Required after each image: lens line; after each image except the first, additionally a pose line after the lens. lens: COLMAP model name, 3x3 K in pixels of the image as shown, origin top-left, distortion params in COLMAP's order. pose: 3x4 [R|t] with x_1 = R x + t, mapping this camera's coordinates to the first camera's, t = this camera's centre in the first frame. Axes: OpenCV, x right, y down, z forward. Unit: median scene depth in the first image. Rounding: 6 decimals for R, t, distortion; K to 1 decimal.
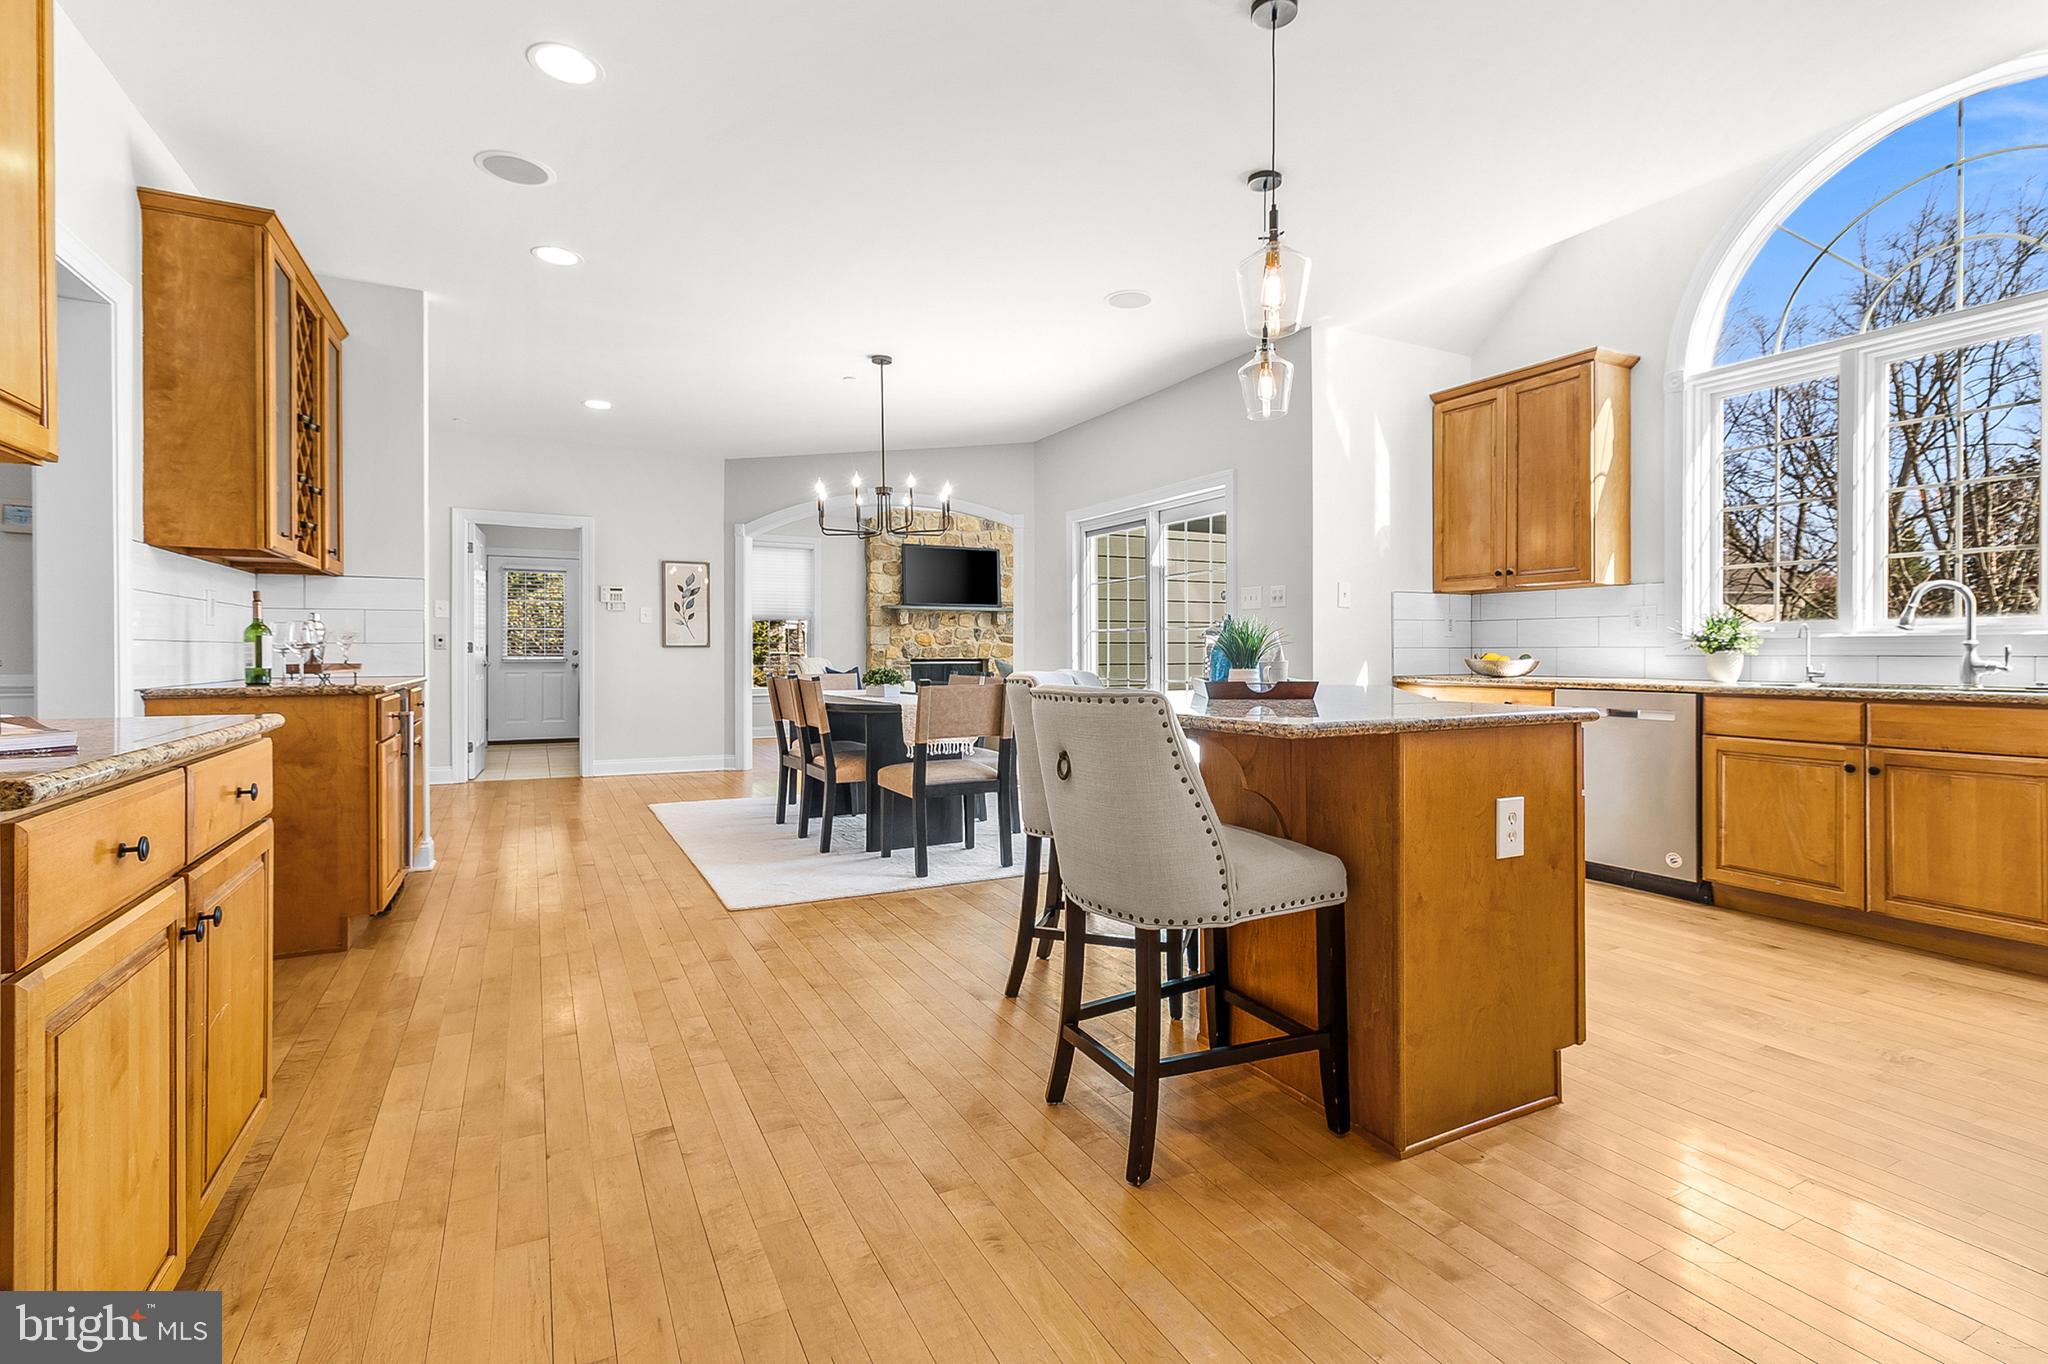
lens RADIAL K [[940.2, 0, 1026.2], [0, 940.2, 663.5], [0, 0, 1]] dist [0.000867, 0.000139]
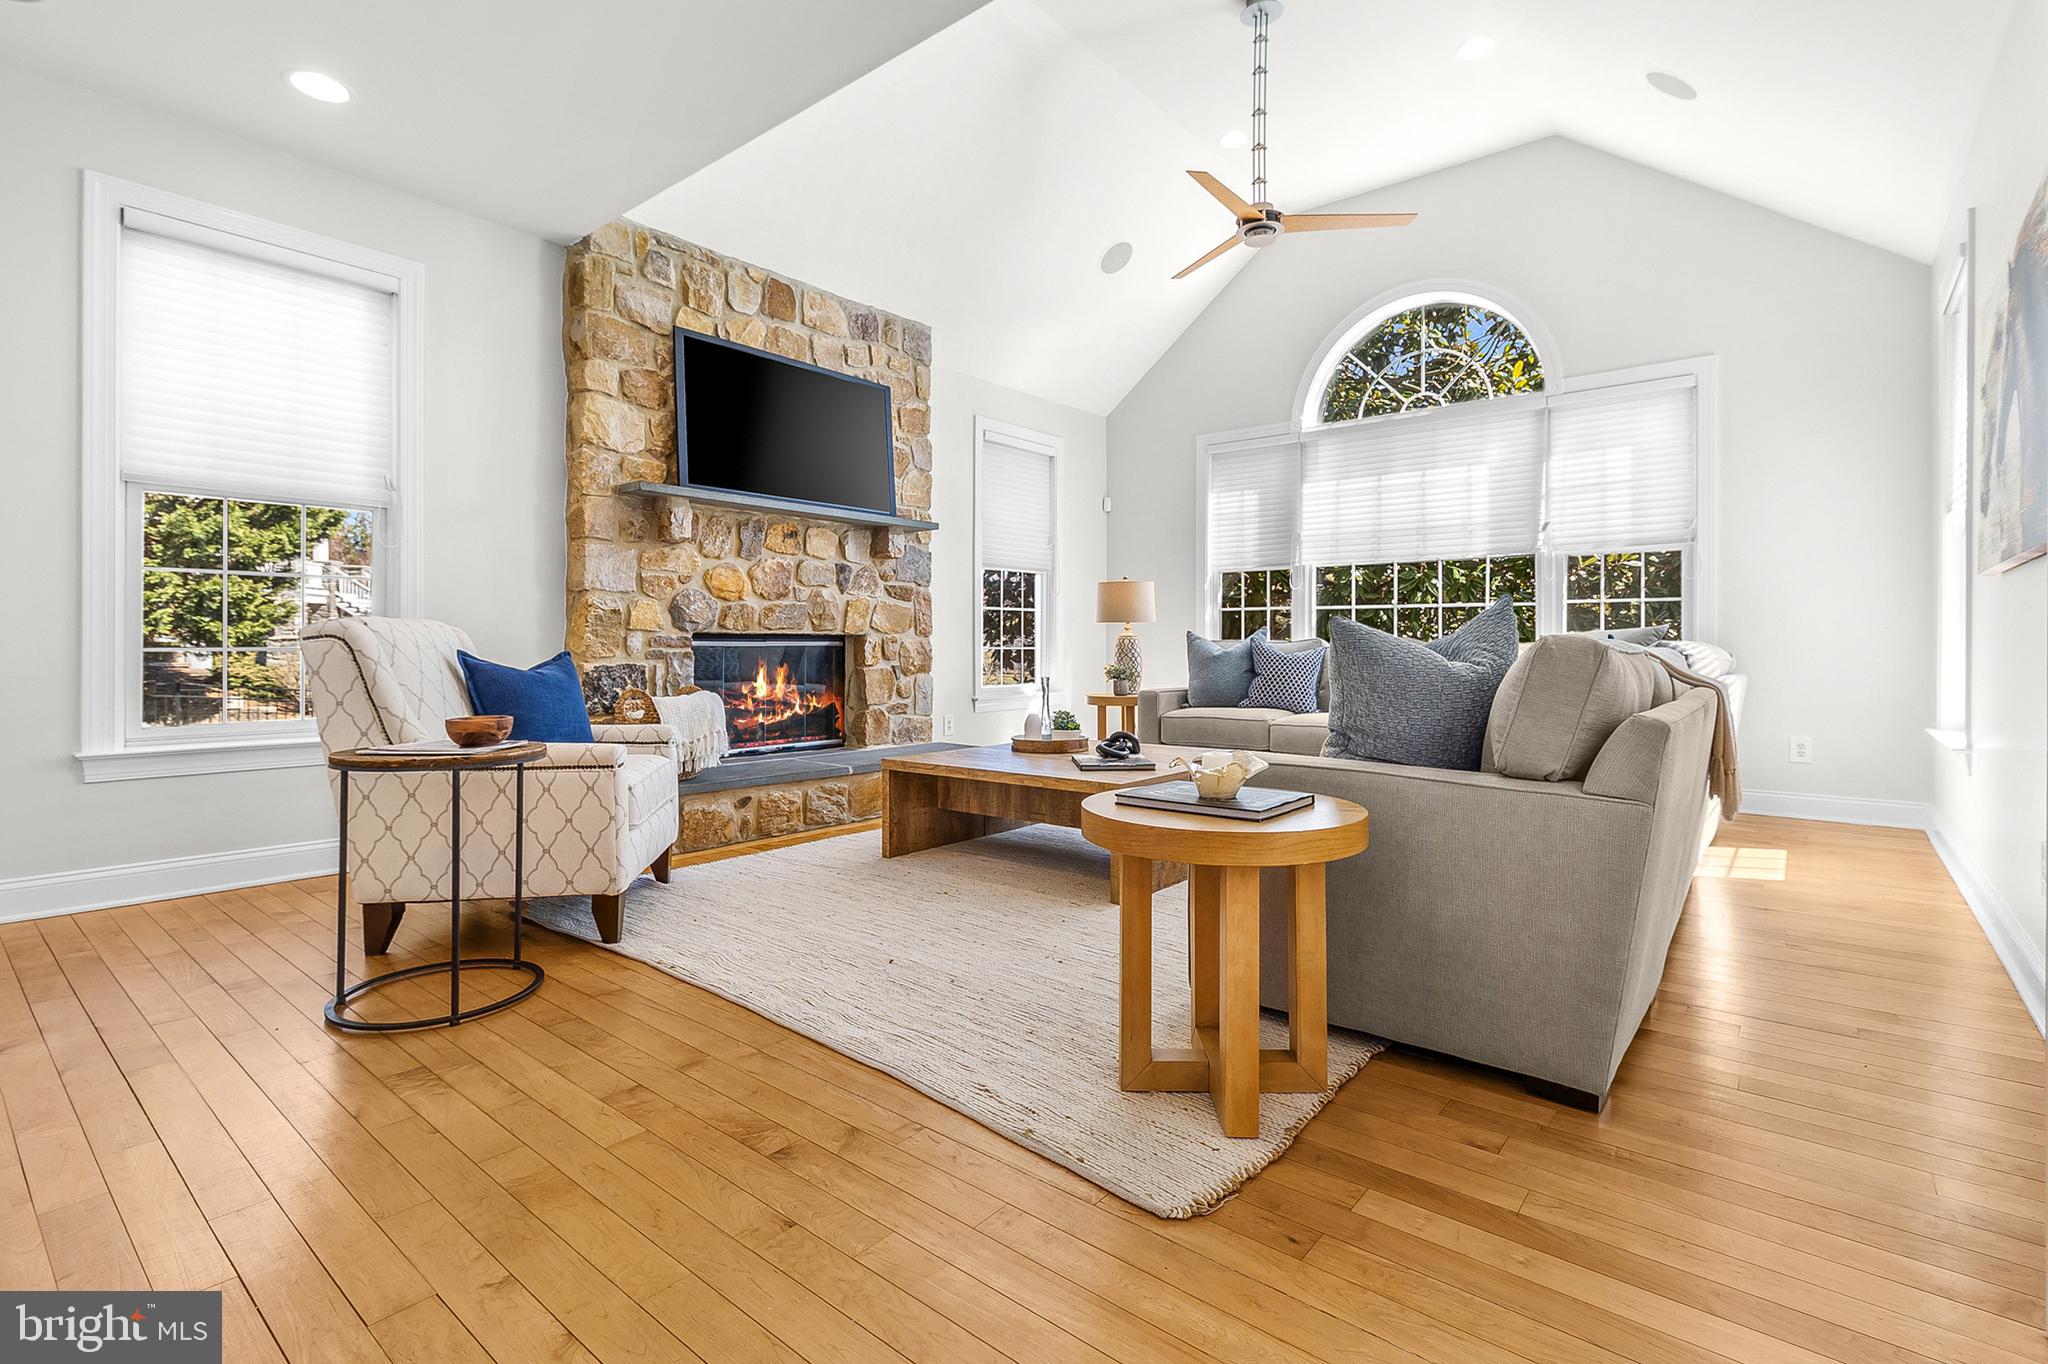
lens RADIAL K [[950.5, 0, 1034.0], [0, 950.5, 644.1], [0, 0, 1]] dist [-0.000877, -0.000081]
pose [[0.921470, 0.003831, 0.388430, -0.145345], [-0.000013, 0.999952, -0.009831, 0.003688], [-0.388449, 0.009053, 0.921426, 0.591344]]
